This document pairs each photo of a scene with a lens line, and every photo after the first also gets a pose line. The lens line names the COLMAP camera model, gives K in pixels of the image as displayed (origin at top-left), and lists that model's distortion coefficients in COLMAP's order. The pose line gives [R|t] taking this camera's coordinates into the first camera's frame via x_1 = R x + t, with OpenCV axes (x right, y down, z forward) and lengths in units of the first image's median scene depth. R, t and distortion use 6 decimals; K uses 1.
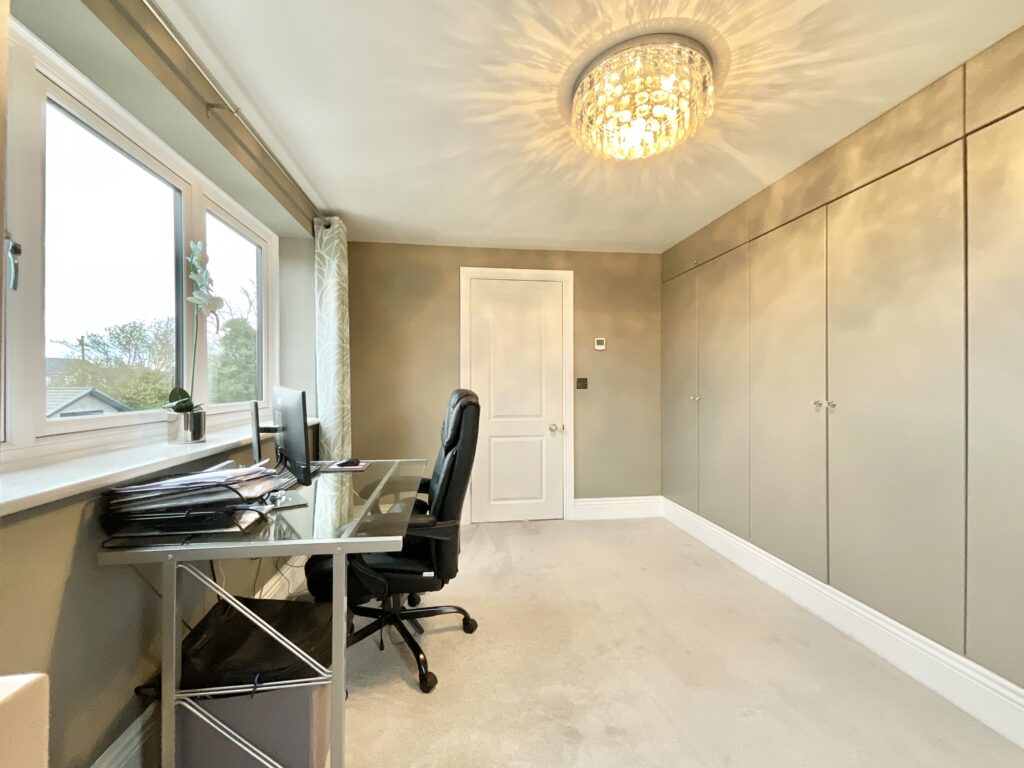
lens RADIAL K [[413.3, 0, 508.0], [0, 413.3, 382.3], [0, 0, 1]] dist [-0.004752, 0.000933]
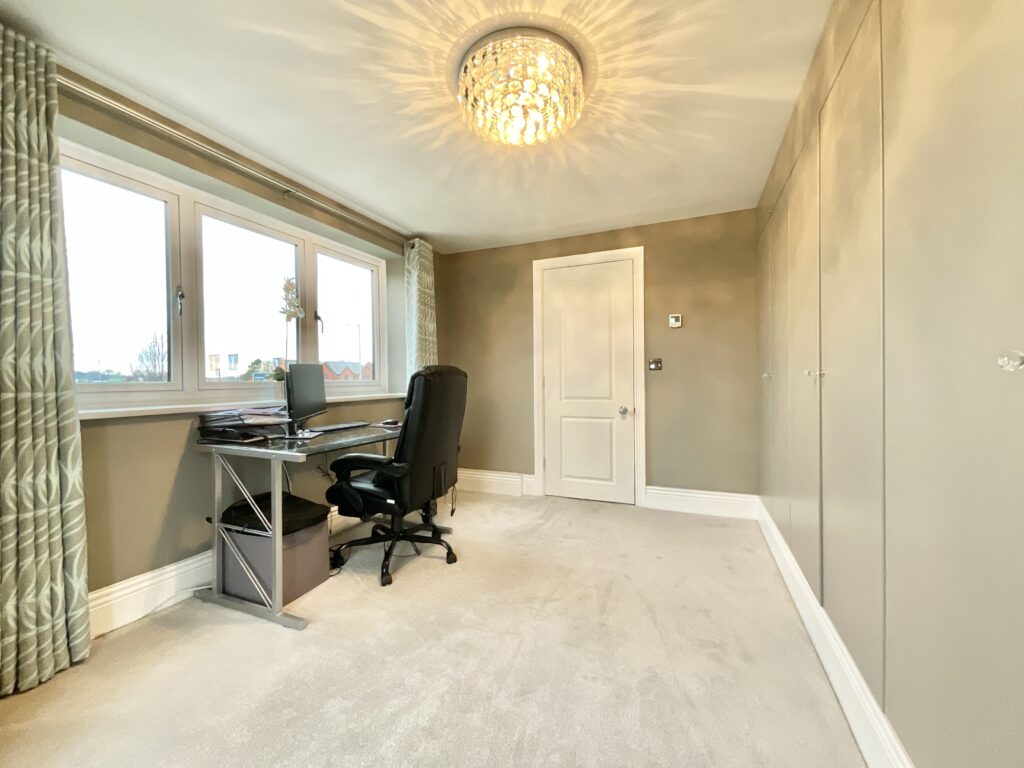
lens RADIAL K [[413.3, 0, 510.5], [0, 413.3, 381.9], [0, 0, 1]] dist [-0.004752, 0.000933]
pose [[0.857941, -0.005027, -0.513724, 0.441416], [0.010532, 0.999914, 0.007804, 0.037207], [0.513641, -0.012105, 0.857920, 0.027526]]
